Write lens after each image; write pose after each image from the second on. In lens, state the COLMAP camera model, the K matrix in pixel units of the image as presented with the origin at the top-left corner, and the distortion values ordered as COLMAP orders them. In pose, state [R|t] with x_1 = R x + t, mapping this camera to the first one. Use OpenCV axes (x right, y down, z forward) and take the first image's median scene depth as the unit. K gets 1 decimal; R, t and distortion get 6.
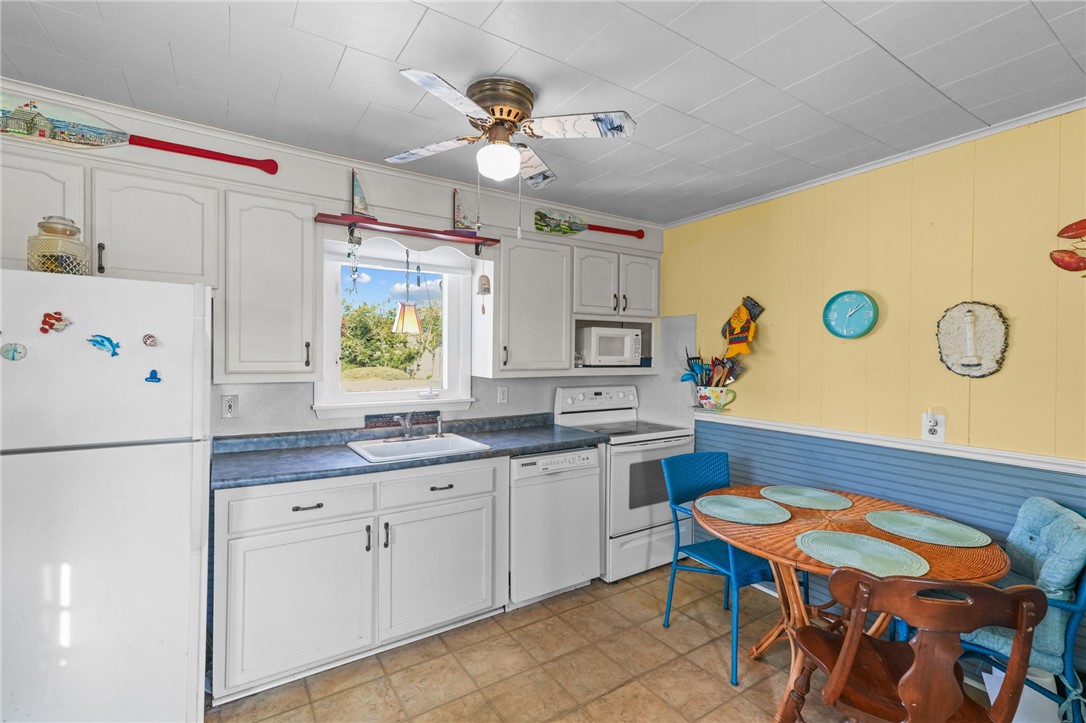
lens RADIAL K [[490.4, 0, 535.3], [0, 490.4, 360.6], [0, 0, 1]] dist [0.038917, -0.004543]
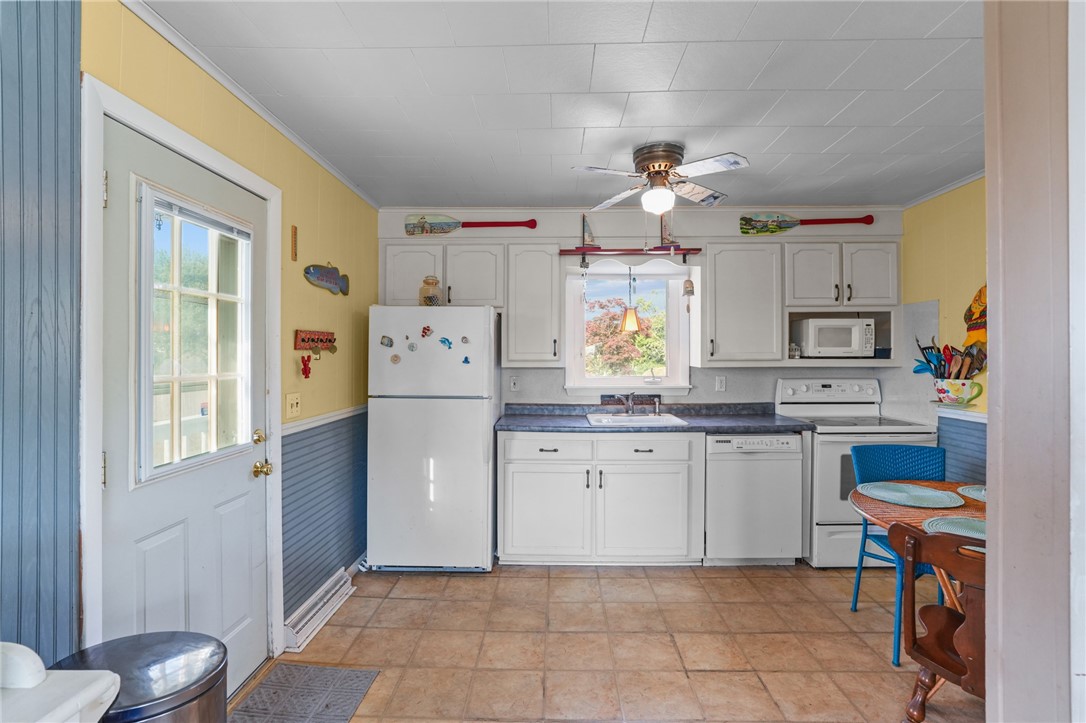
lens RADIAL K [[490.4, 0, 541.9], [0, 490.4, 350.8], [0, 0, 1]] dist [0.038917, -0.004543]
pose [[0.834421, -0.010152, -0.551034, 0.289552], [0.001054, 0.999858, -0.016825, 0.019287], [0.551126, 0.013458, 0.834313, -0.208820]]
